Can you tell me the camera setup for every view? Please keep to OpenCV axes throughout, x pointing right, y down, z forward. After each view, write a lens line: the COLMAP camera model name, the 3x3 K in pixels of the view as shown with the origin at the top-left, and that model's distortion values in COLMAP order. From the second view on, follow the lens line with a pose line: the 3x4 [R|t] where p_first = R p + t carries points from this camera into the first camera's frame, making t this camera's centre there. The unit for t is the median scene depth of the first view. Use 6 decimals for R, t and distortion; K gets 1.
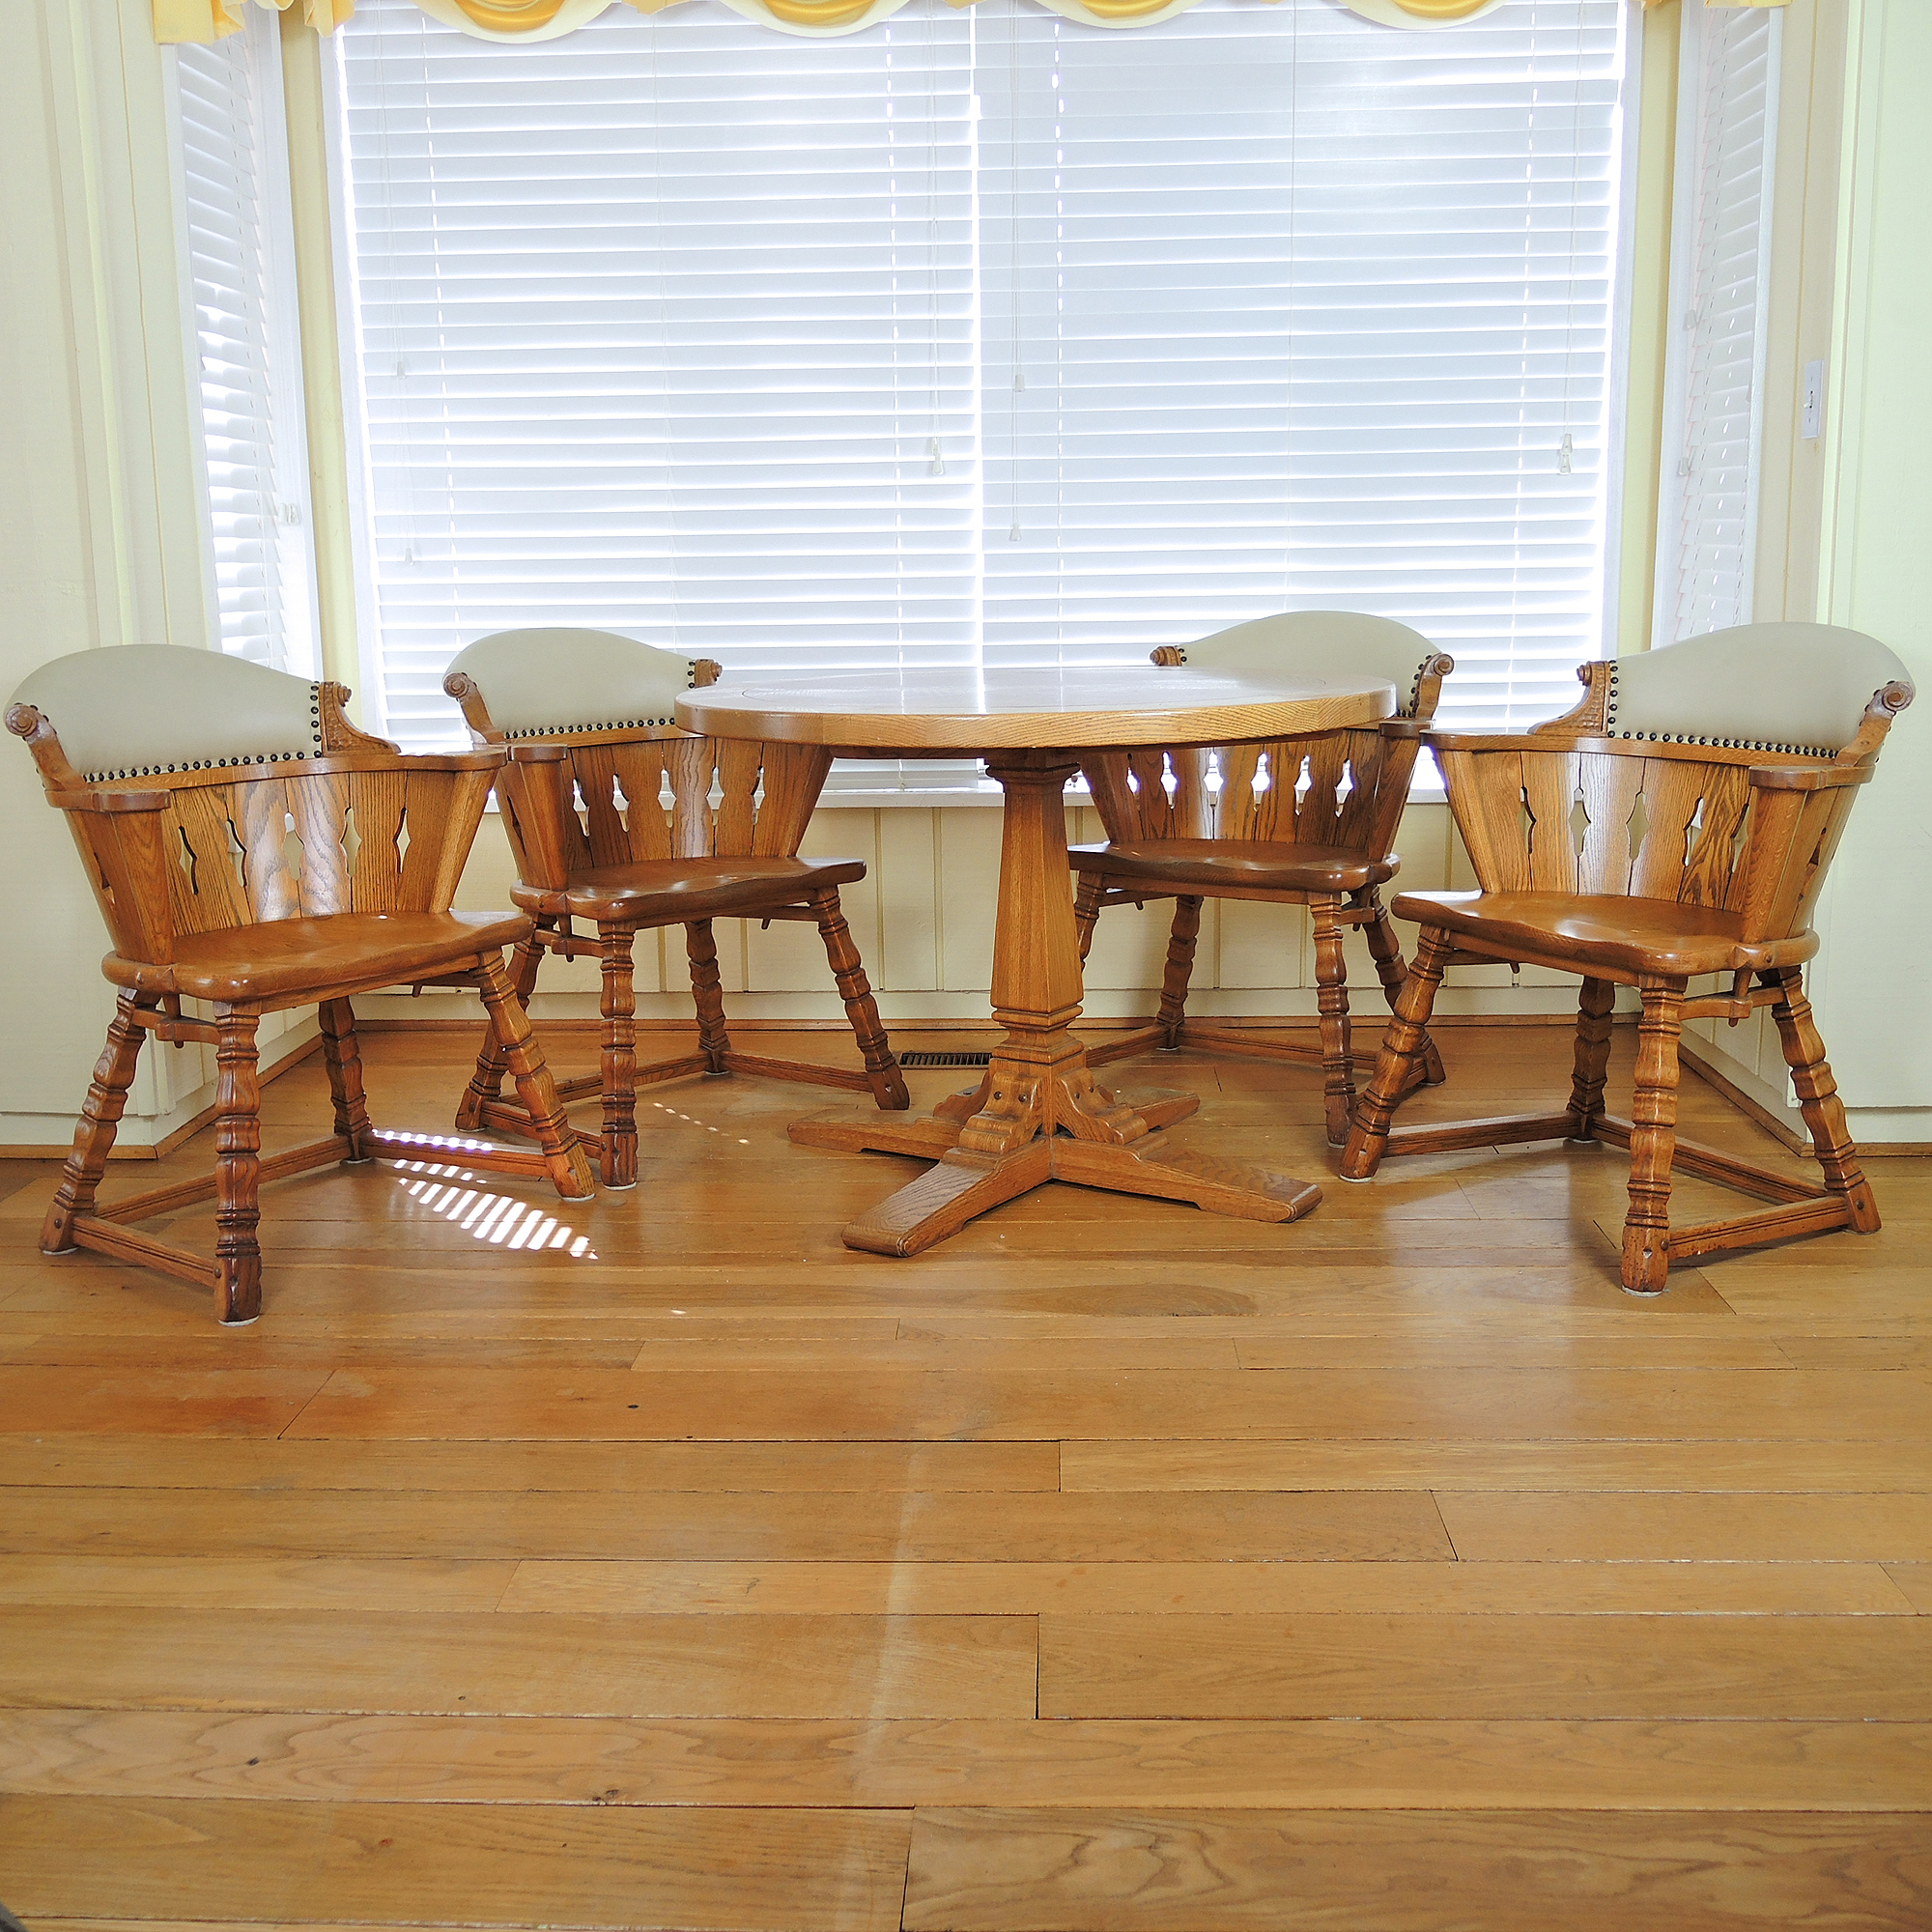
lens RADIAL K [[2143.4, 0, 966.0], [0, 2143.4, 966.0], [0, 0, 1]] dist [0.007063, -0.077574]
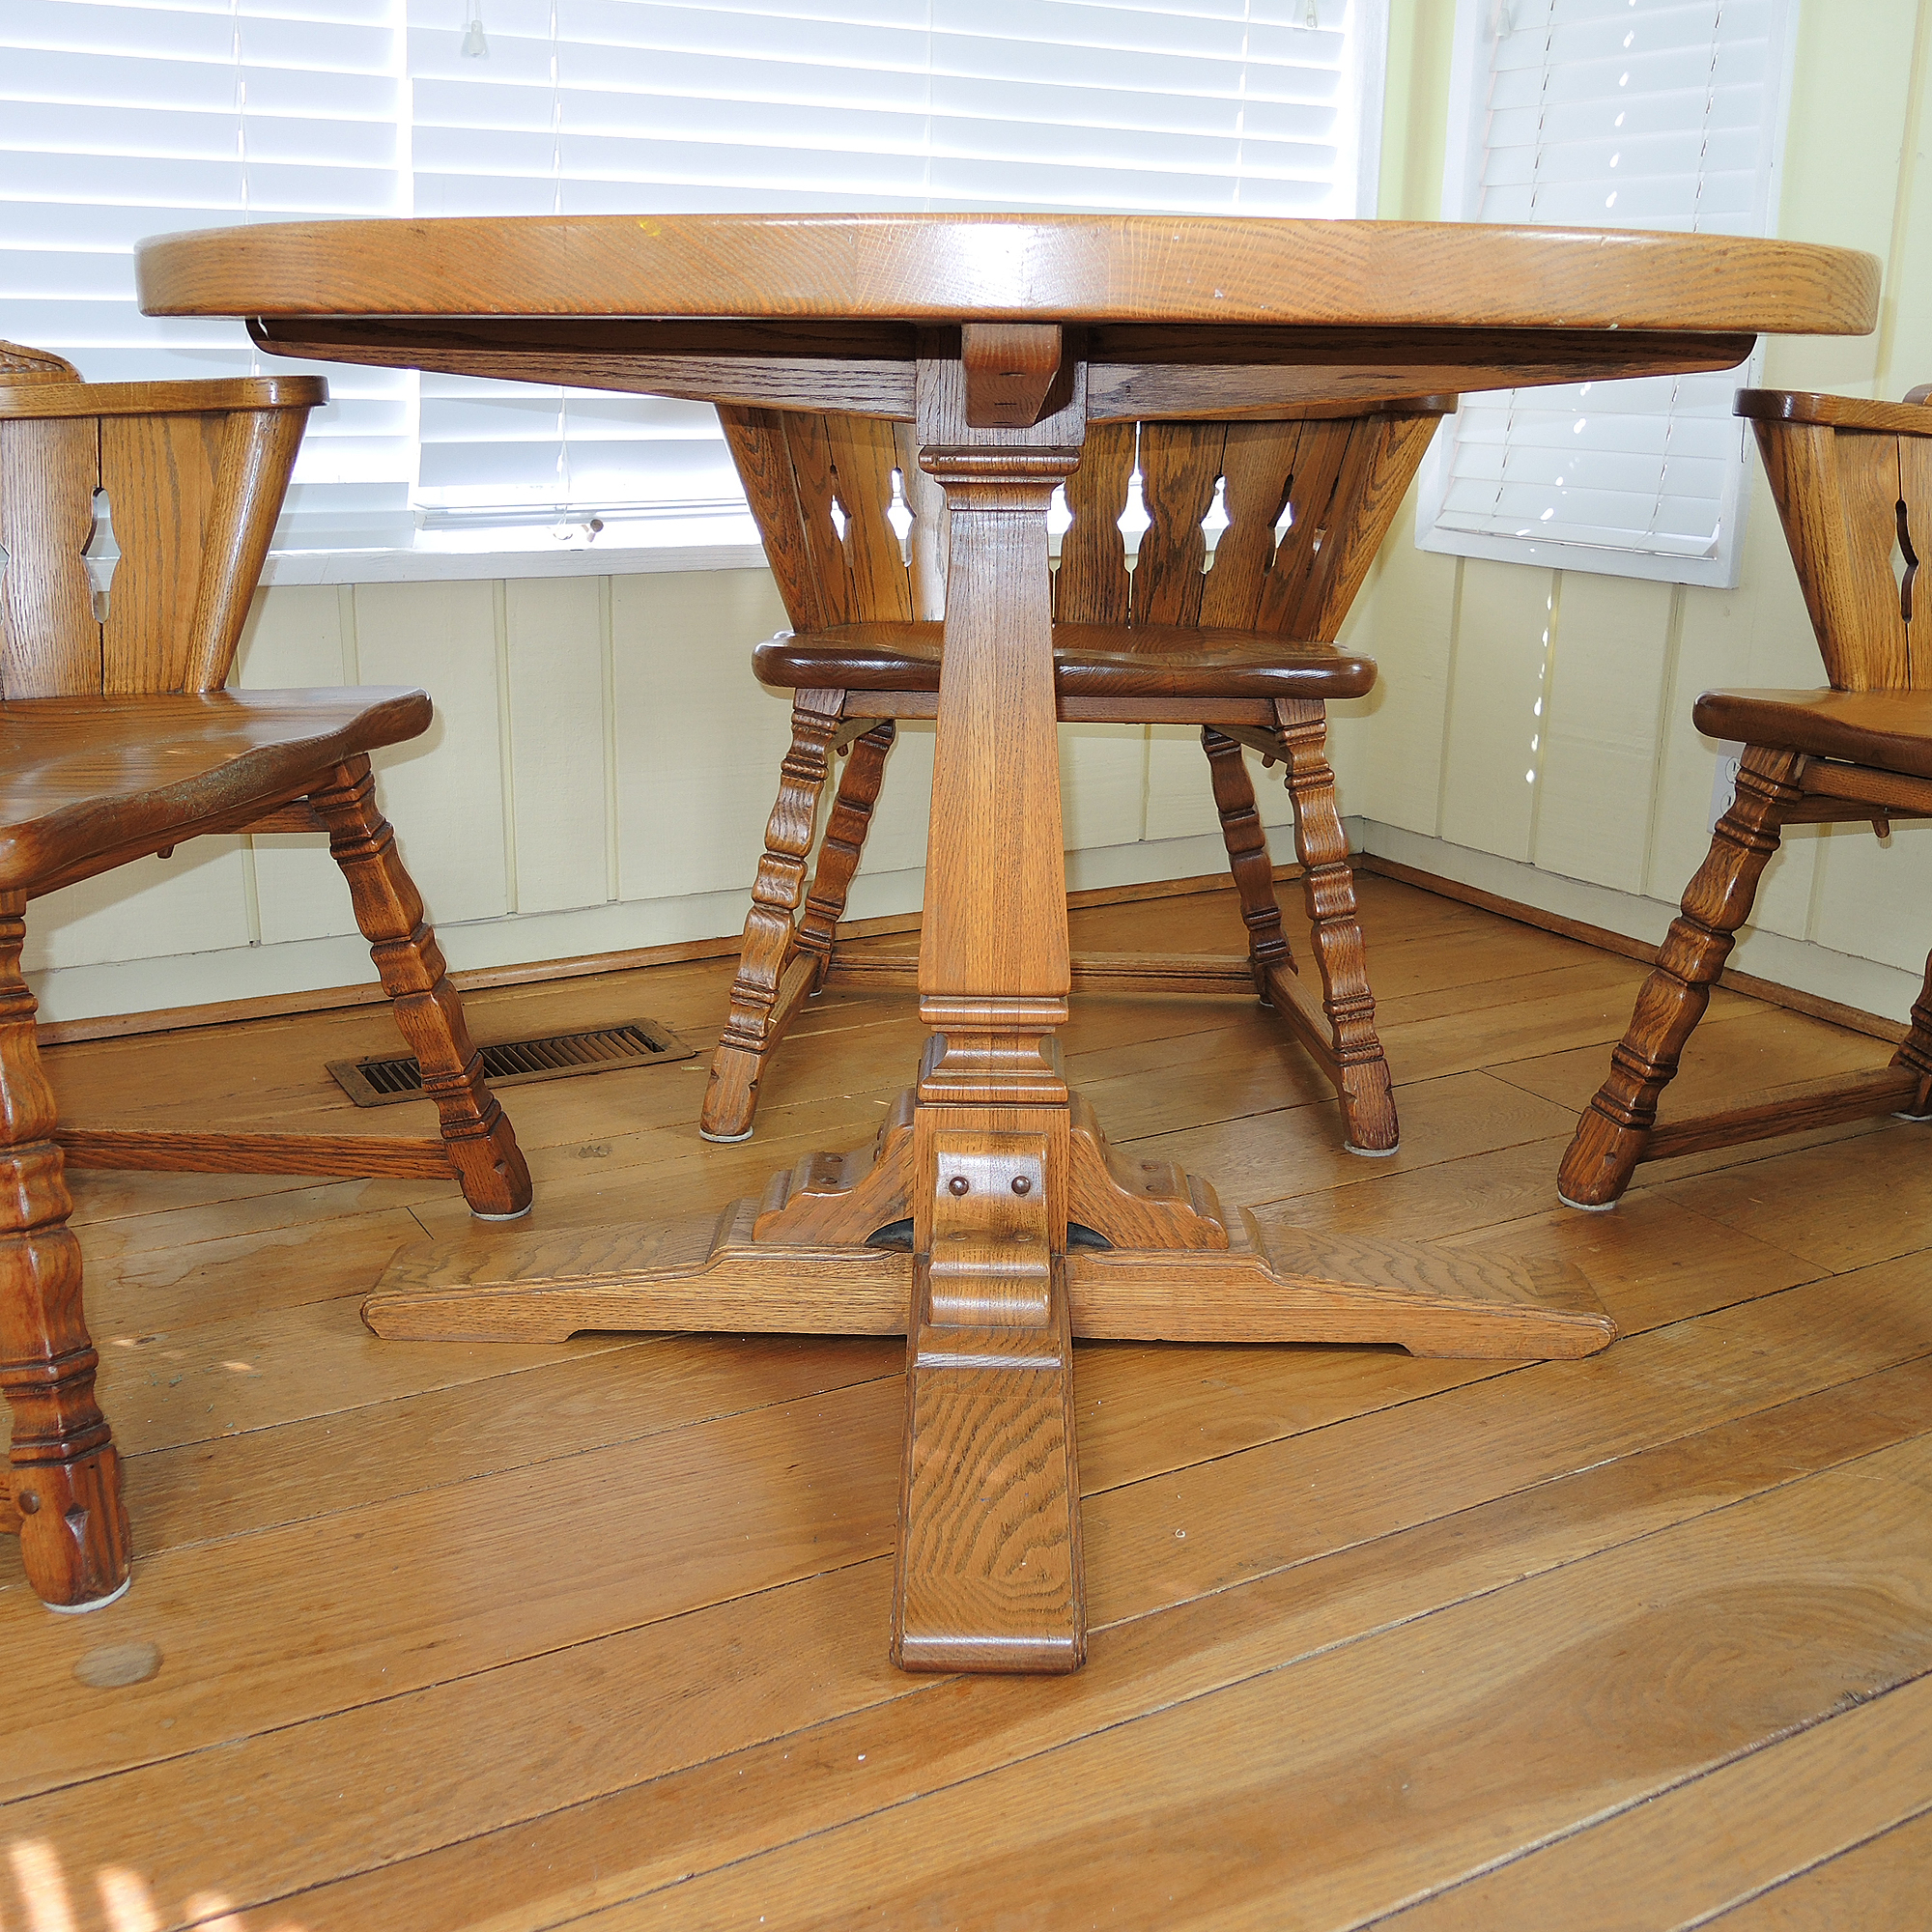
lens RADIAL K [[2143.4, 0, 966.0], [0, 2143.4, 966.0], [0, 0, 1]] dist [0.007063, -0.077574]
pose [[0.845149, -0.121292, 0.520588, -0.191664], [0.074607, 0.991149, 0.109806, -0.032247], [-0.529299, -0.053963, 0.846717, 0.545434]]
